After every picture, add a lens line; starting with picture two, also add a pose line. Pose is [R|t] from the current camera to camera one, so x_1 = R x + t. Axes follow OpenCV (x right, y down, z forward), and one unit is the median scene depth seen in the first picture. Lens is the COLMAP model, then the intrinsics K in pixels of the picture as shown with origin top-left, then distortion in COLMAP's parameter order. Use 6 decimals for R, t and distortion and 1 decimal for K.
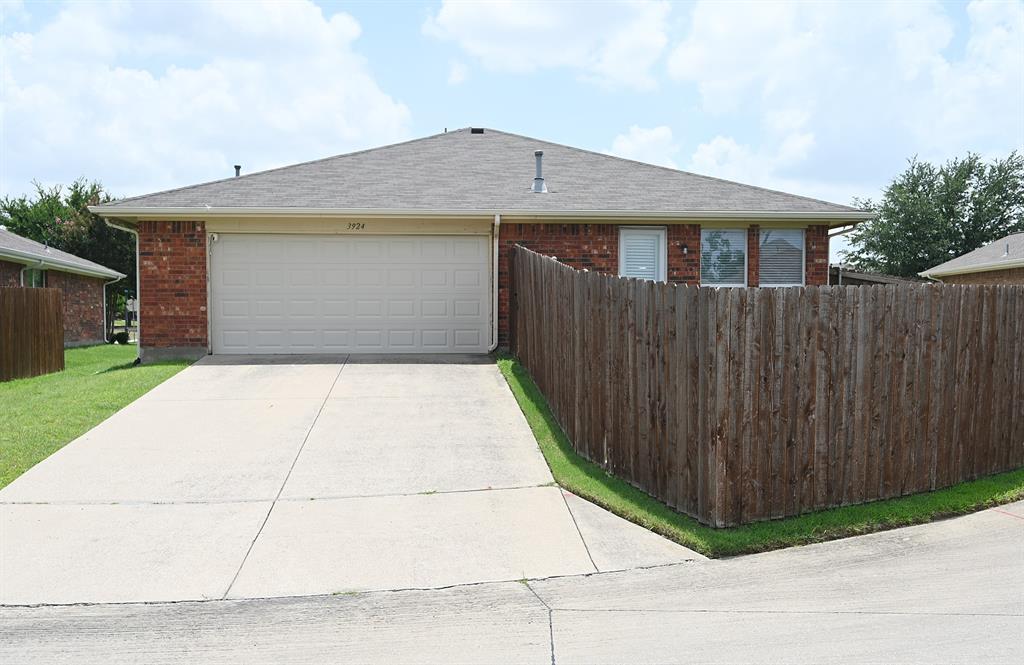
lens RADIAL K [[923.7, 0, 512.0], [0, 923.7, 332.5], [0, 0, 1]] dist [-0.000498, -0.002383]
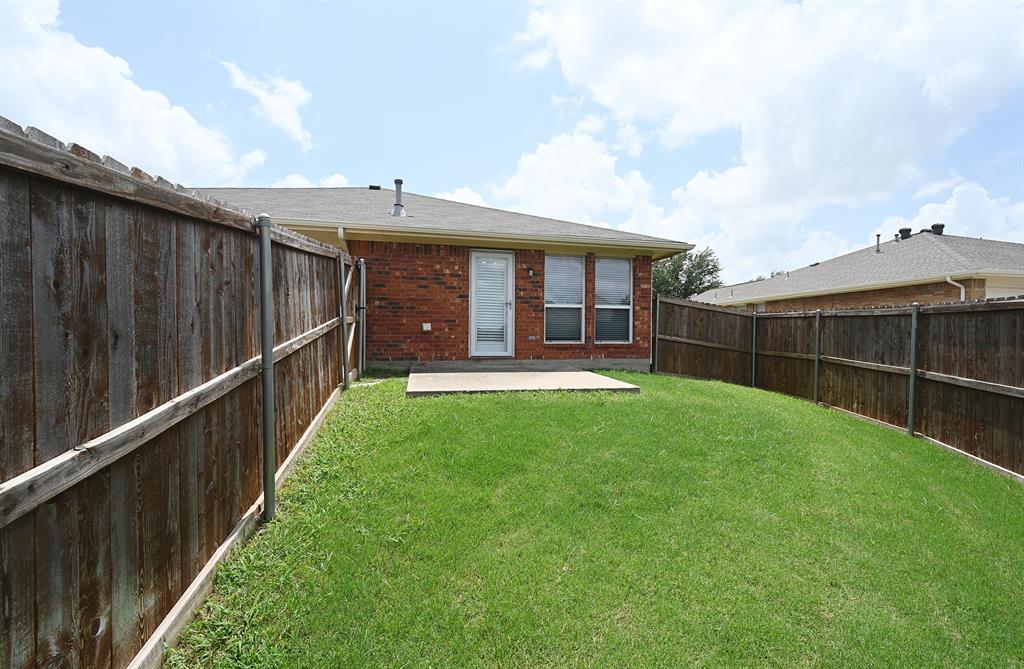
lens RADIAL K [[409.8, 0, 512.0], [0, 409.8, 334.5], [0, 0, 1]] dist [-0.000057, -0.000003]
pose [[0.992402, 0.006497, 0.122869, 0.105179], [-0.004969, 0.999906, -0.012744, -0.009083], [-0.122940, 0.012036, 0.992341, 0.517322]]
